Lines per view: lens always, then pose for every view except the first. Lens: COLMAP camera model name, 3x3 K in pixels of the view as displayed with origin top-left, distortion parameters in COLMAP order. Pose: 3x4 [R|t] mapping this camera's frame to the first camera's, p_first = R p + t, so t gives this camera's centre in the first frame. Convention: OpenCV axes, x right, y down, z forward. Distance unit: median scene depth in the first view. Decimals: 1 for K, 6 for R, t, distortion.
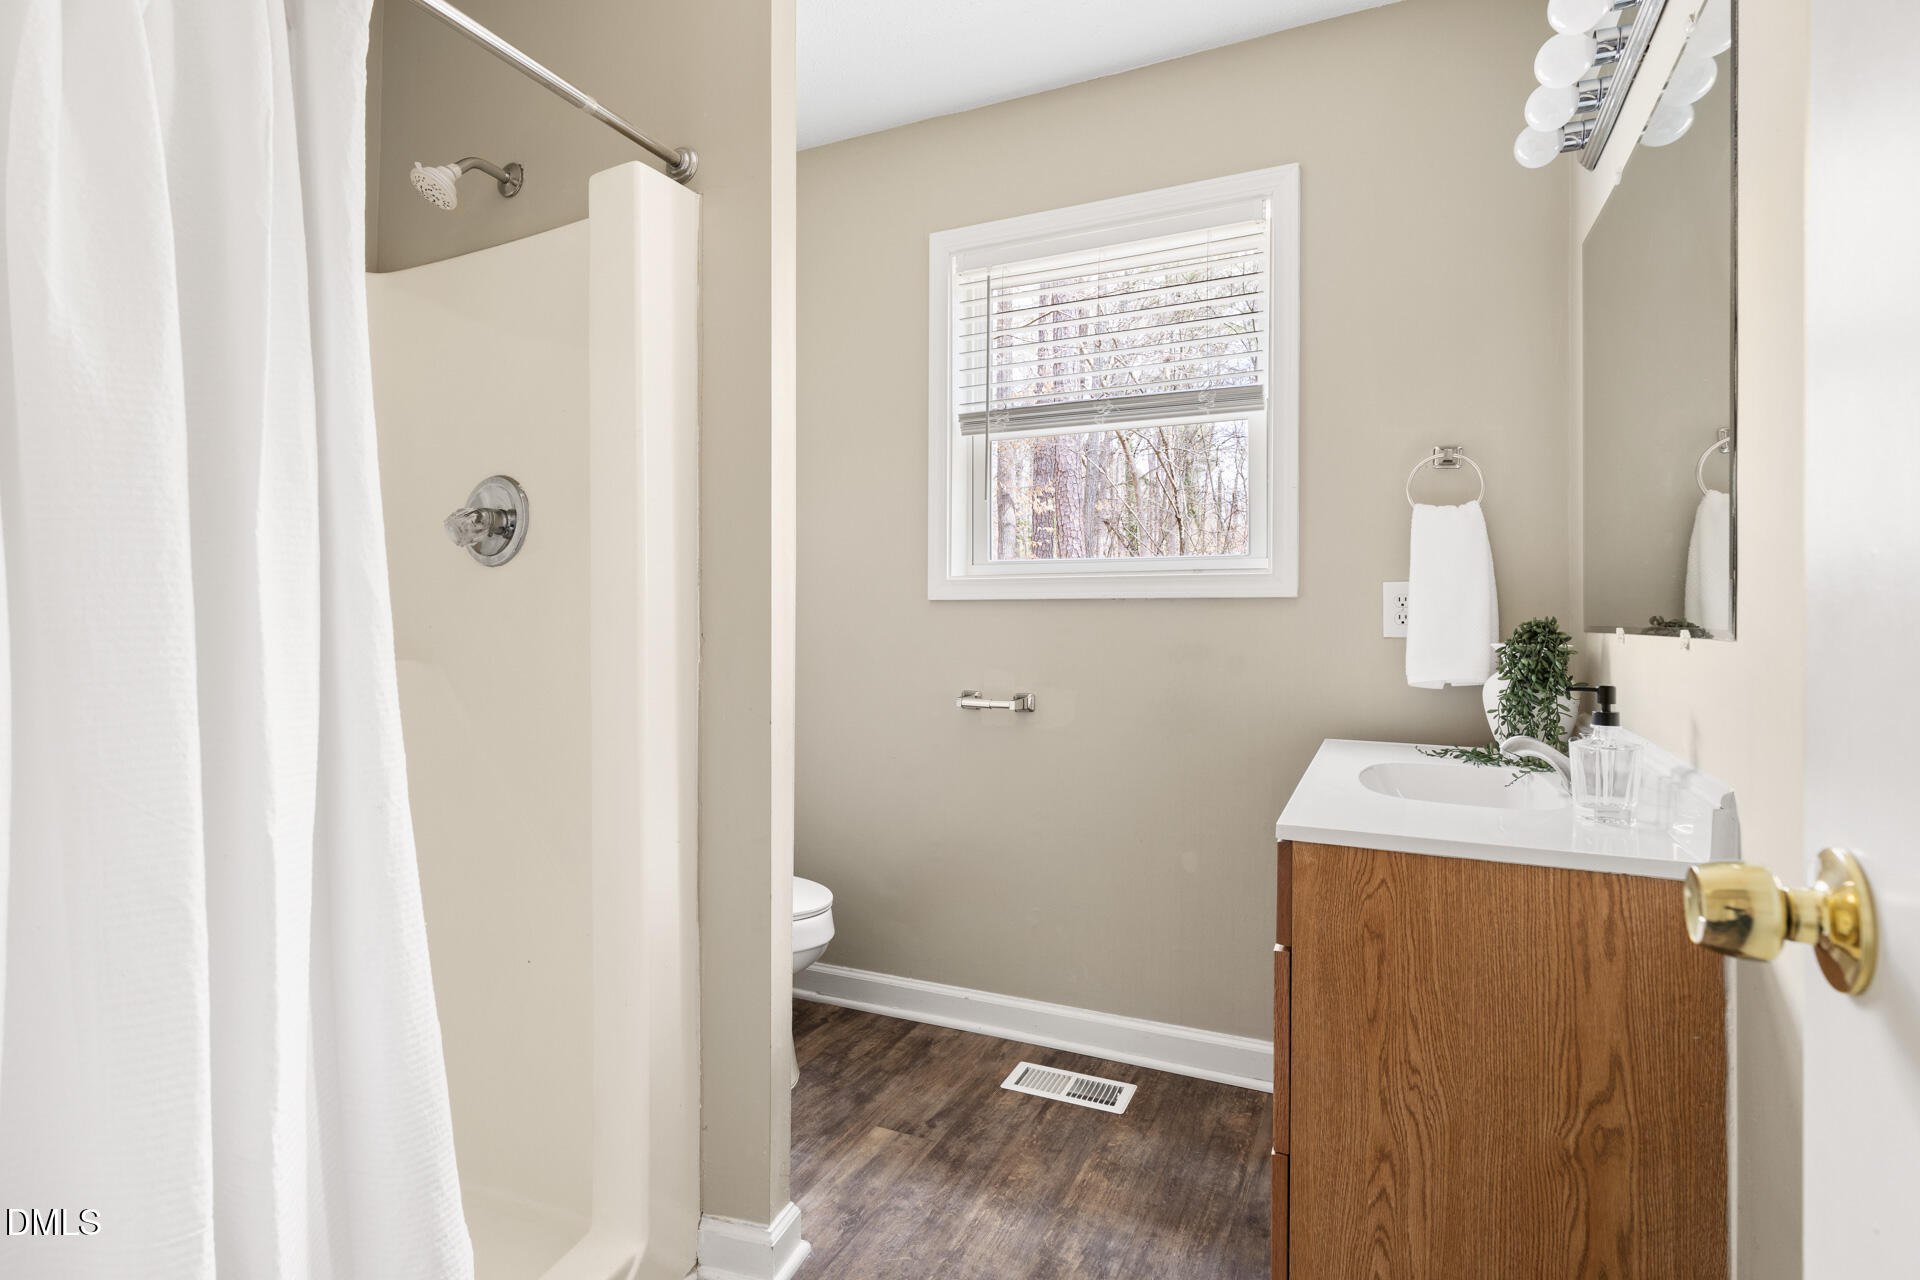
lens RADIAL K [[946.8, 0, 954.8], [0, 946.8, 638.4], [0, 0, 1]] dist [0.009842, -0.000729]
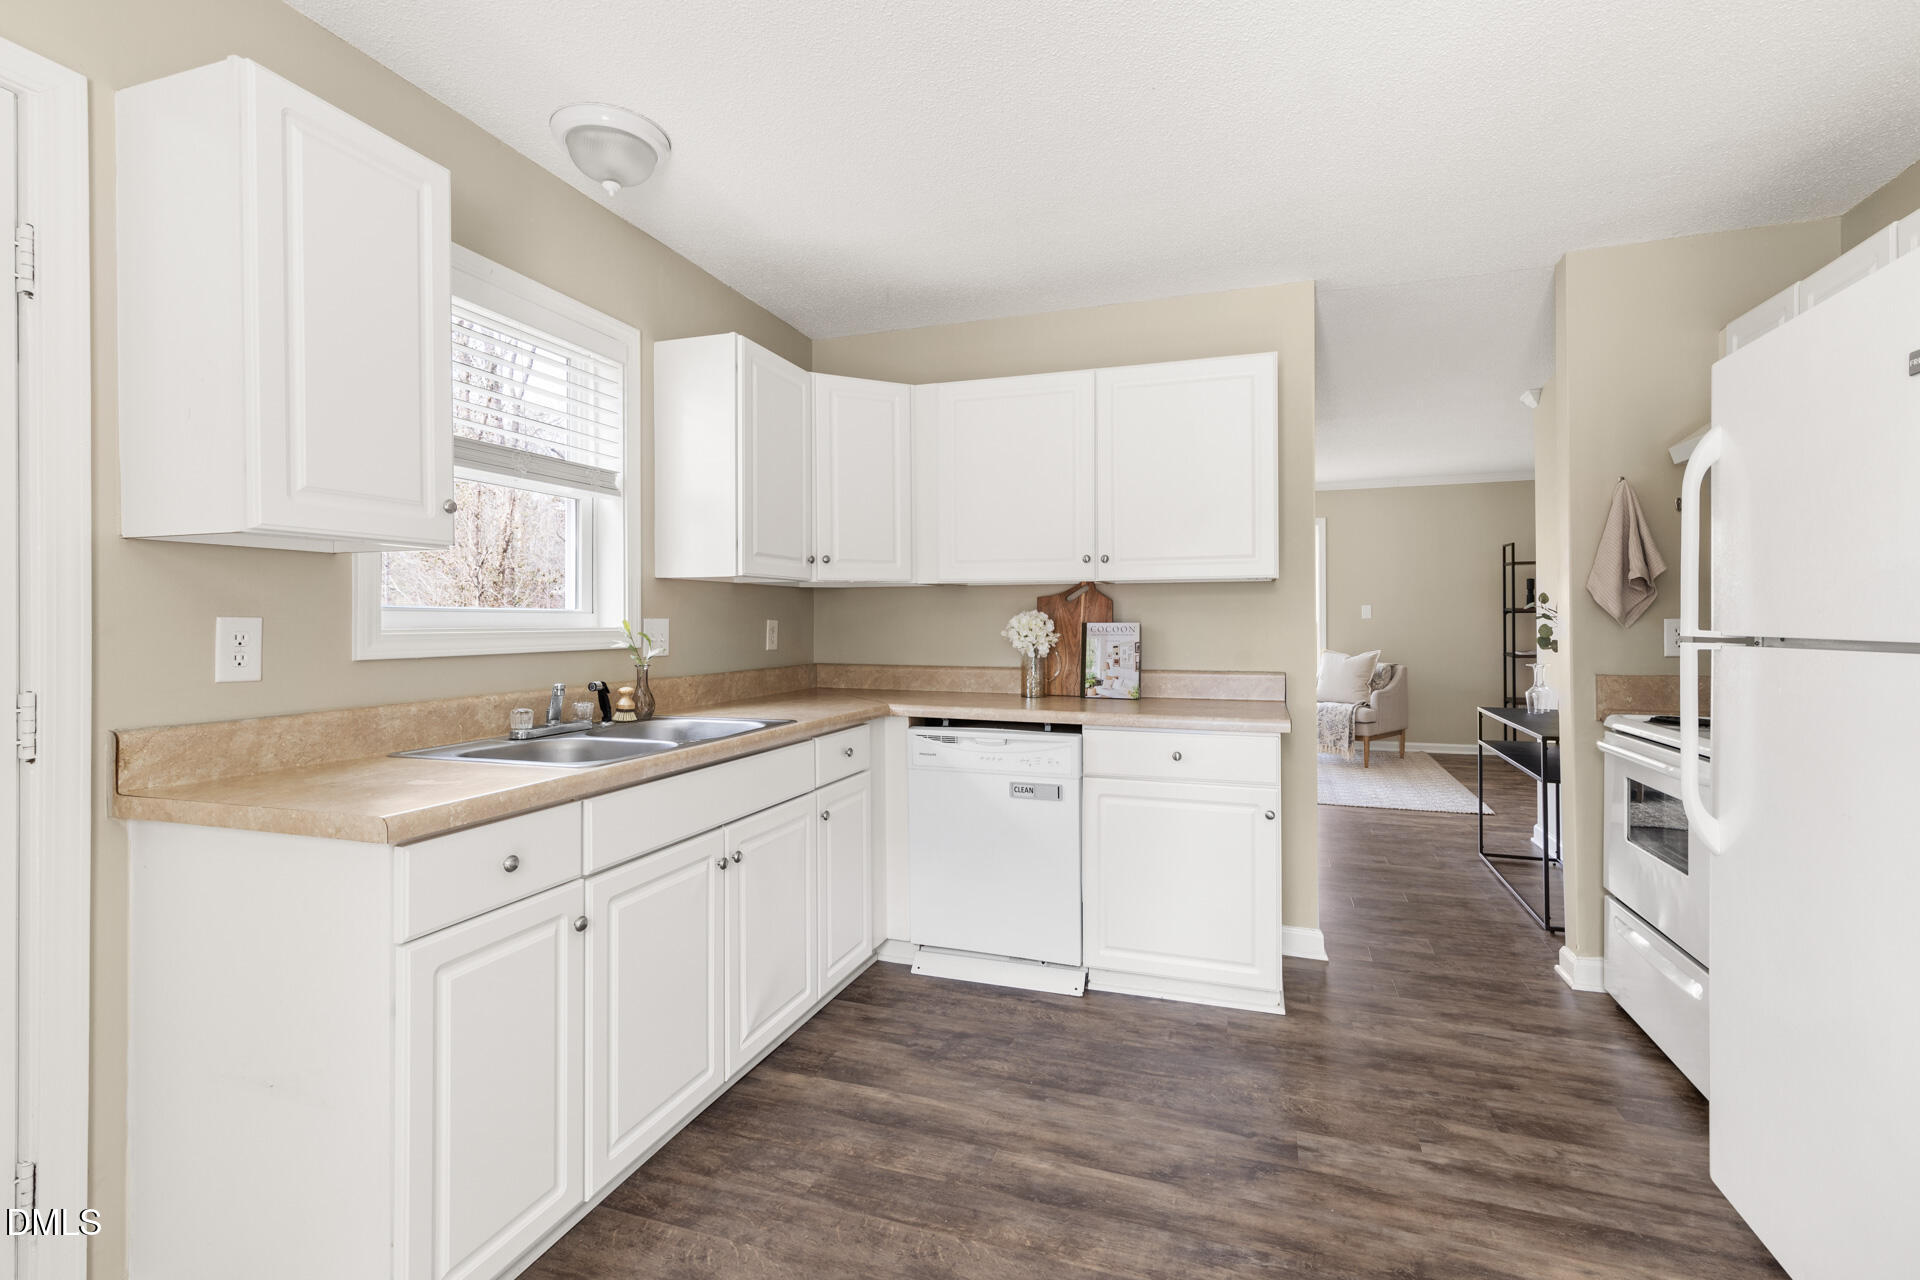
lens RADIAL K [[877.4, 0, 961.6], [0, 877.4, 628.0], [0, 0, 1]] dist [0.011147, -0.001708]
pose [[-0.106929, 0.005961, 0.994249, -0.825850], [0.021375, 0.999765, -0.003695, -0.058780], [-0.994037, 0.020857, -0.107031, 0.681407]]
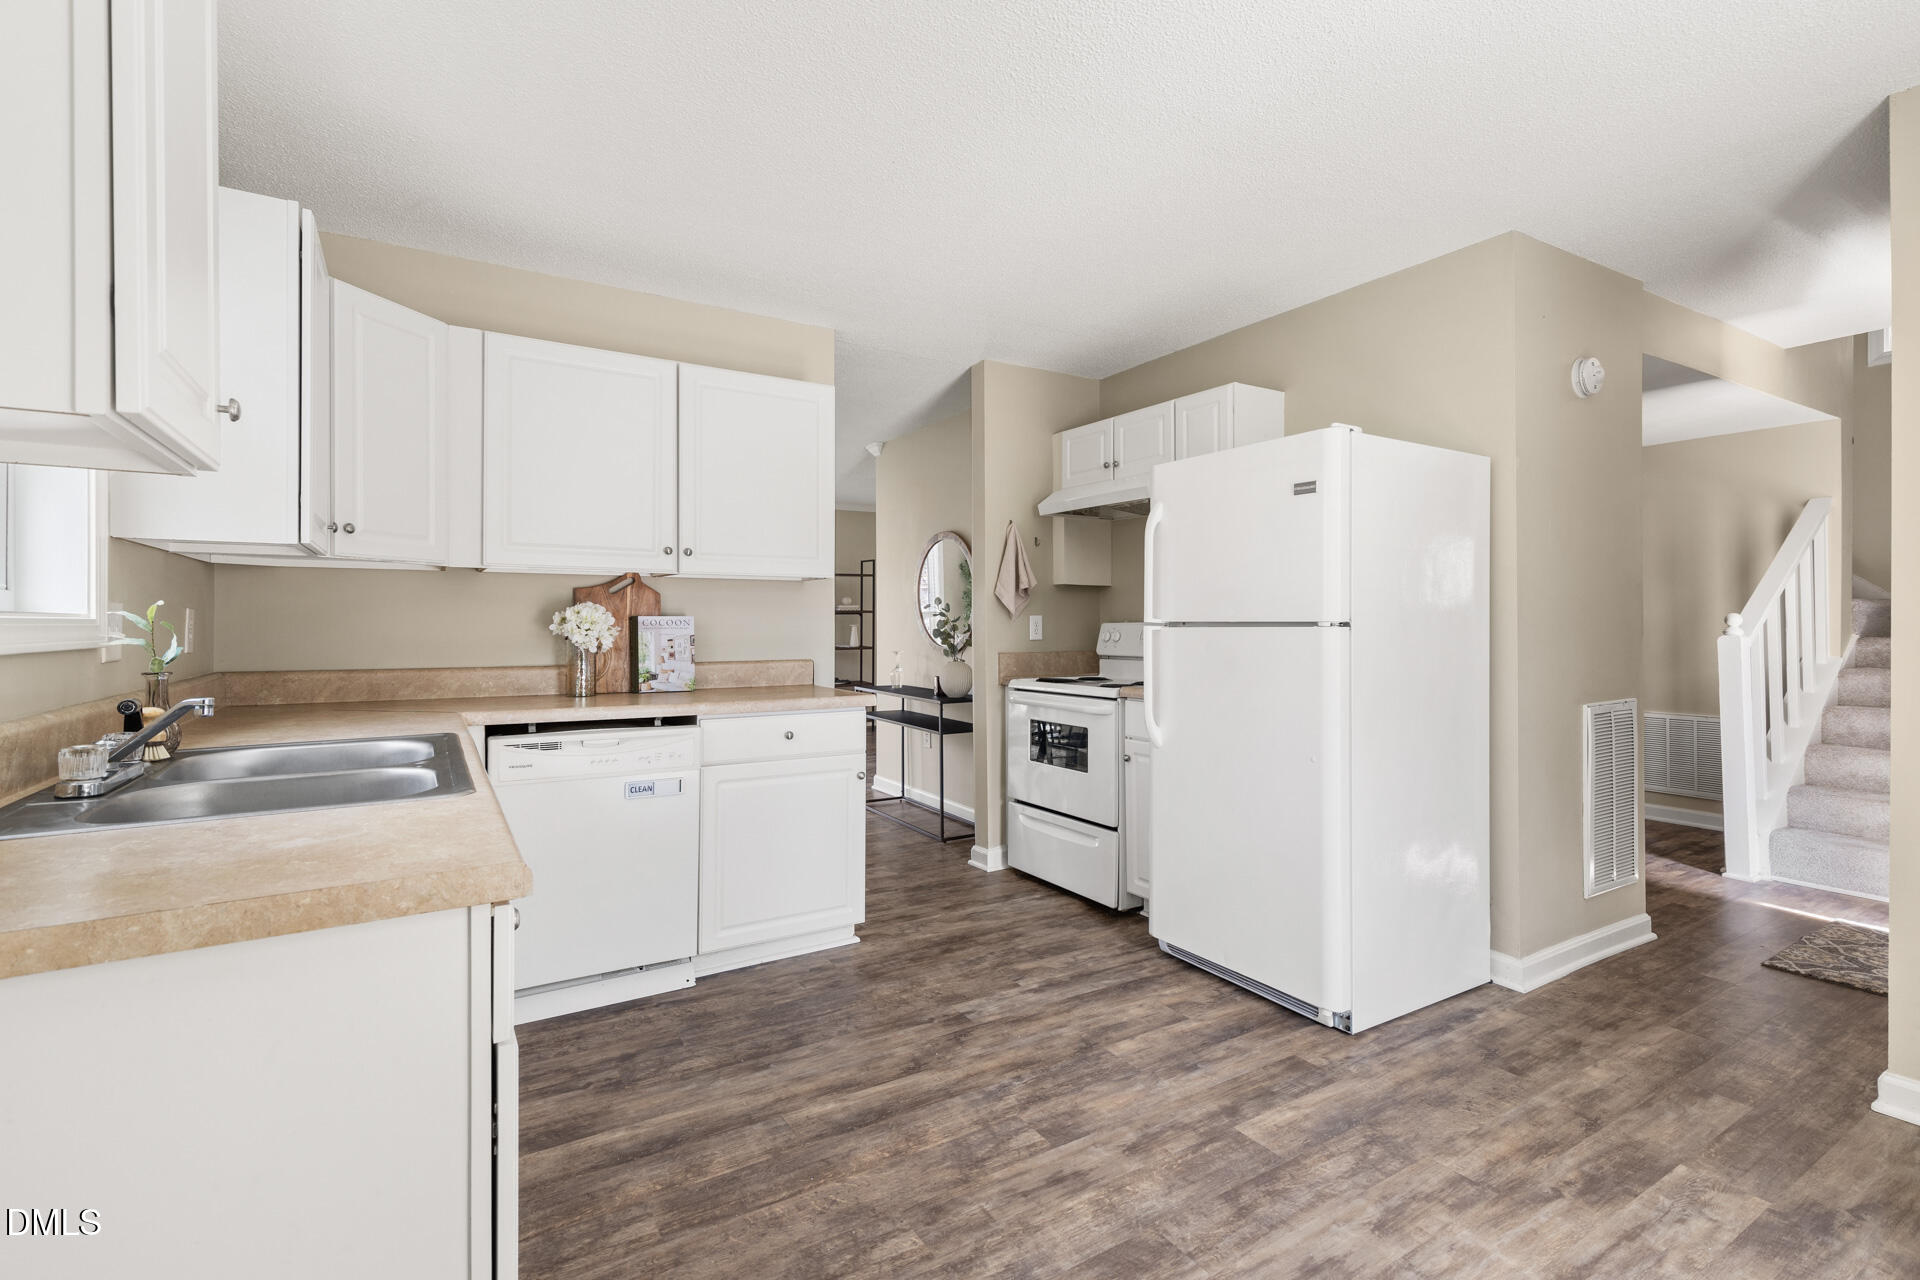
lens RADIAL K [[877.4, 0, 964.1], [0, 877.4, 631.5], [0, 0, 1]] dist [0.011147, -0.001708]
pose [[-0.836174, 0.009153, 0.548388, -0.683905], [0.022009, 0.999615, 0.016875, -0.056757], [-0.548023, 0.026180, -0.836054, 1.044426]]
